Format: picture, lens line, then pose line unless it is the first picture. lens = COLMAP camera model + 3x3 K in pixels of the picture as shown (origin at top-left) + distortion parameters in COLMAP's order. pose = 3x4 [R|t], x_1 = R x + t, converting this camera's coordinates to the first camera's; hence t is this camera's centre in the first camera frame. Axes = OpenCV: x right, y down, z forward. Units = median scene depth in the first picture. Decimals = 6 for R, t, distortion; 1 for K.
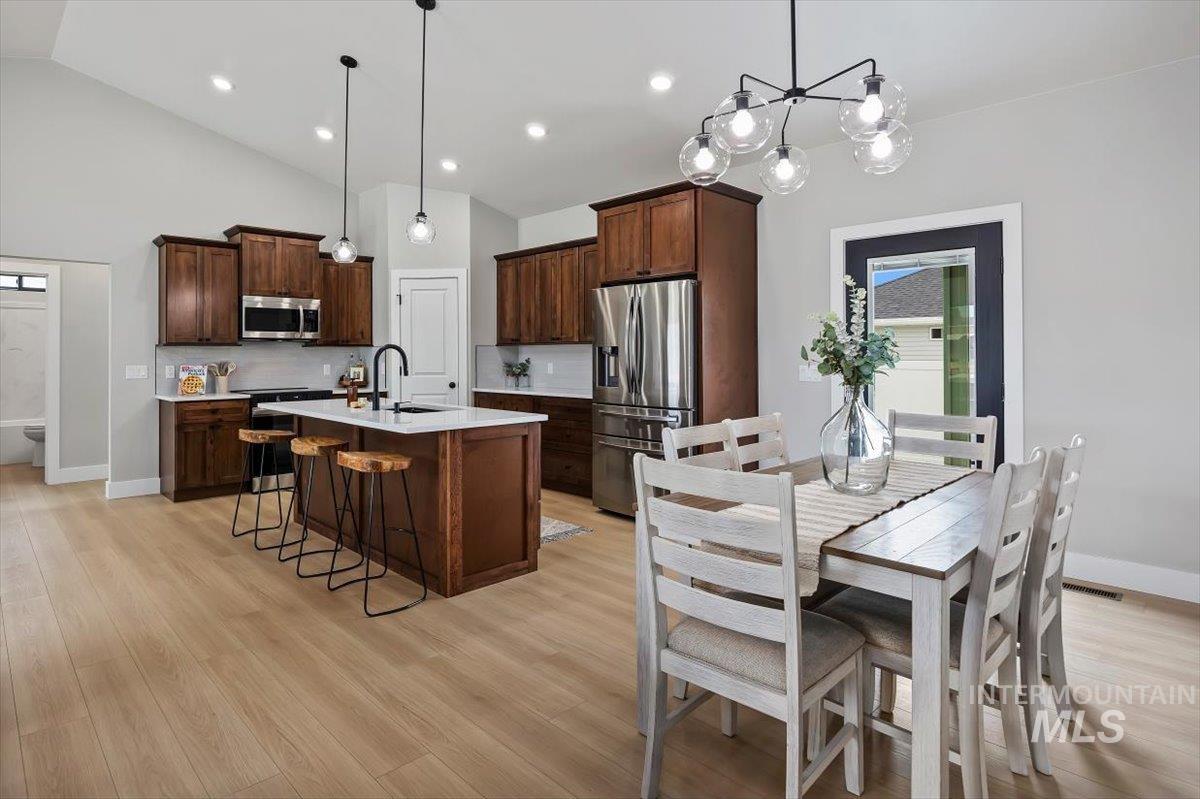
lens RADIAL K [[639.3, 0, 530.7], [0, 639.3, 352.4], [0, 0, 1]] dist [-0.006282, -0.000771]
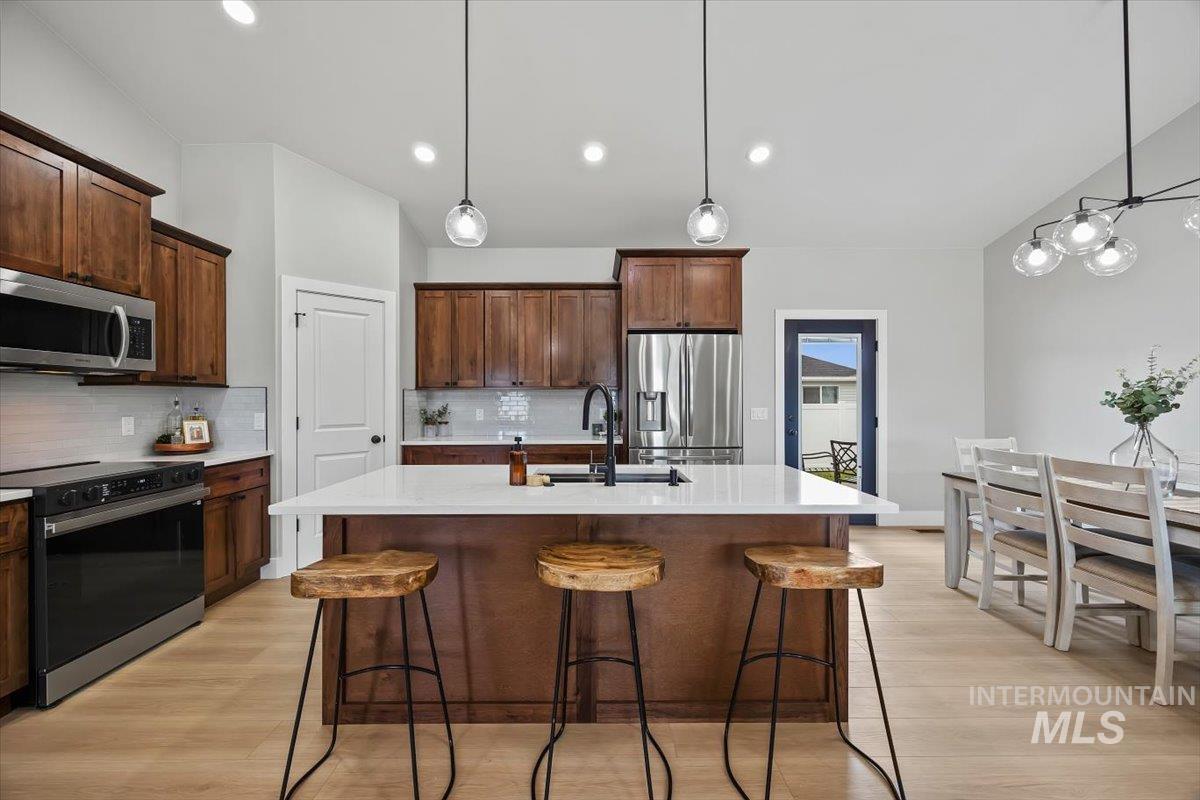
lens RADIAL K [[460.9, 0, 599.0], [0, 460.9, 398.0], [0, 0, 1]] dist [-0.001767, -0.000121]
pose [[0.661304, 0.004491, 0.750105, -0.399918], [-0.002253, 0.999989, -0.004002, 0.002799], [-0.750115, 0.000957, 0.661307, 0.472021]]
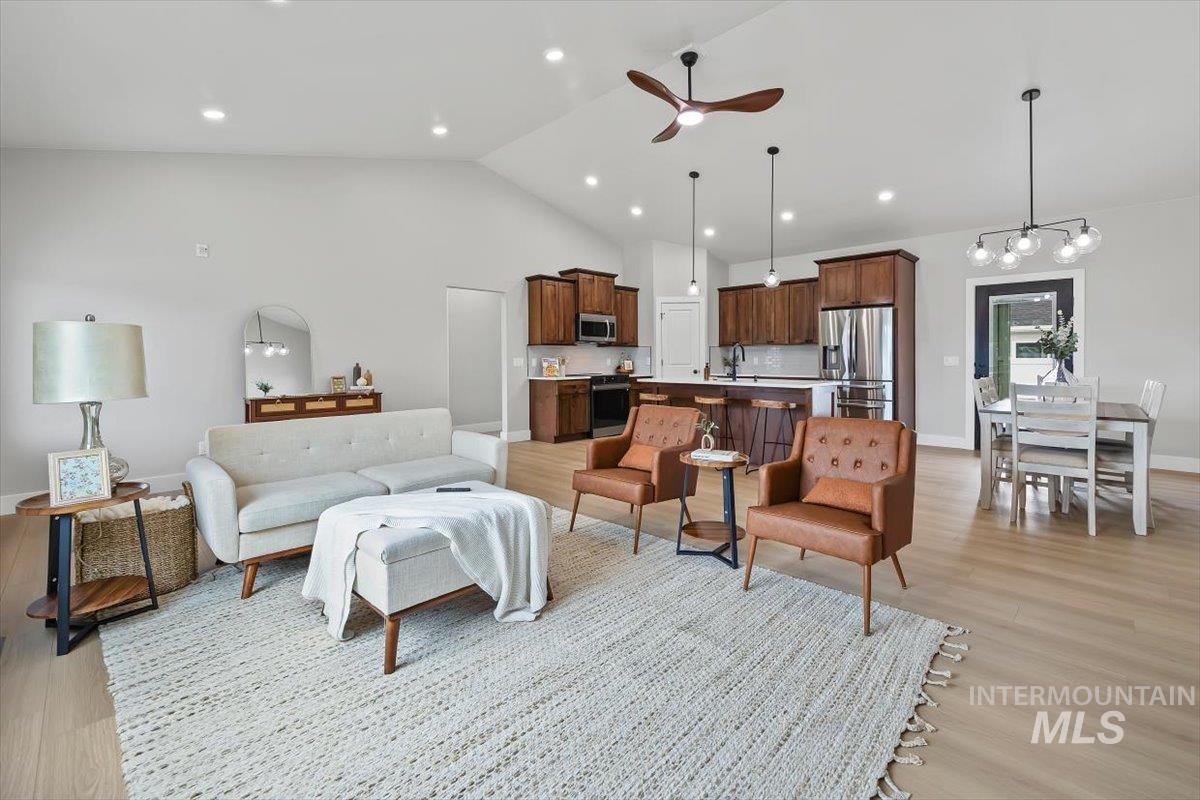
lens RADIAL K [[514.9, 0, 619.0], [0, 514.9, 364.2], [0, 0, 1]] dist [0.000081, 0.000090]
pose [[0.996857, 0.000255, 0.079216, -0.449058], [-0.001347, 0.999905, 0.013726, 0.017610], [-0.079205, -0.013790, 0.996763, -0.258339]]
